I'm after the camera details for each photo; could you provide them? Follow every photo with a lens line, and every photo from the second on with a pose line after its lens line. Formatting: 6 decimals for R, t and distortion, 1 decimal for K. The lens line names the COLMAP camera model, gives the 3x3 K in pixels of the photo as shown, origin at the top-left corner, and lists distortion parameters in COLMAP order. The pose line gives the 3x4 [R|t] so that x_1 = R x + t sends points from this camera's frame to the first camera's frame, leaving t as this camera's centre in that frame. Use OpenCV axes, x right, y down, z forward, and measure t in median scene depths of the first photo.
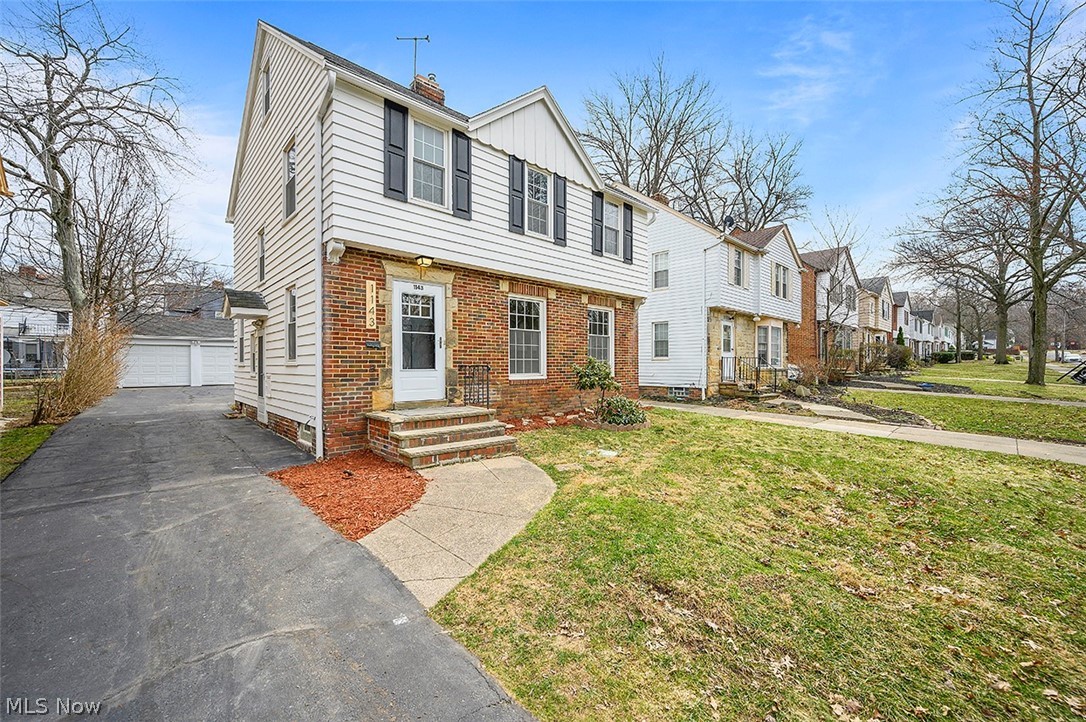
lens RADIAL K [[429.7, 0, 548.6], [0, 429.7, 364.2], [0, 0, 1]] dist [-0.001568, 0.000886]
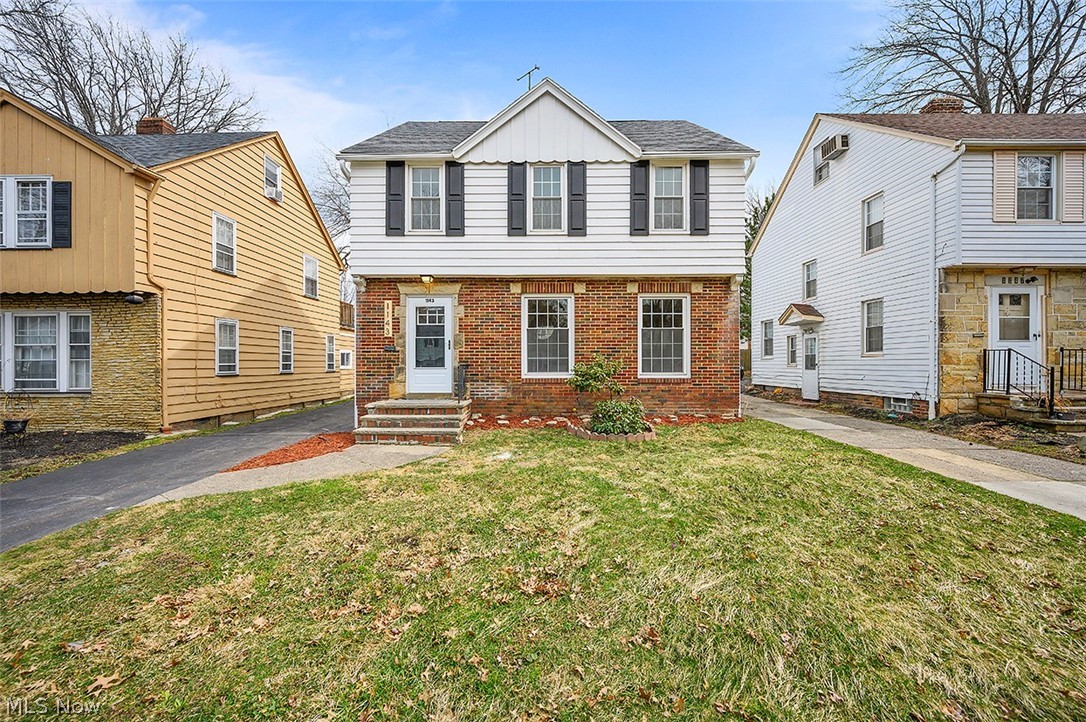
lens RADIAL K [[429.7, 0, 544.3], [0, 429.7, 363.6], [0, 0, 1]] dist [-0.001568, 0.000886]
pose [[0.719051, 0.000318, -0.694957, 0.725193], [0.002066, 0.999994, 0.002595, -0.001252], [0.694954, -0.003302, 0.719046, 0.320381]]
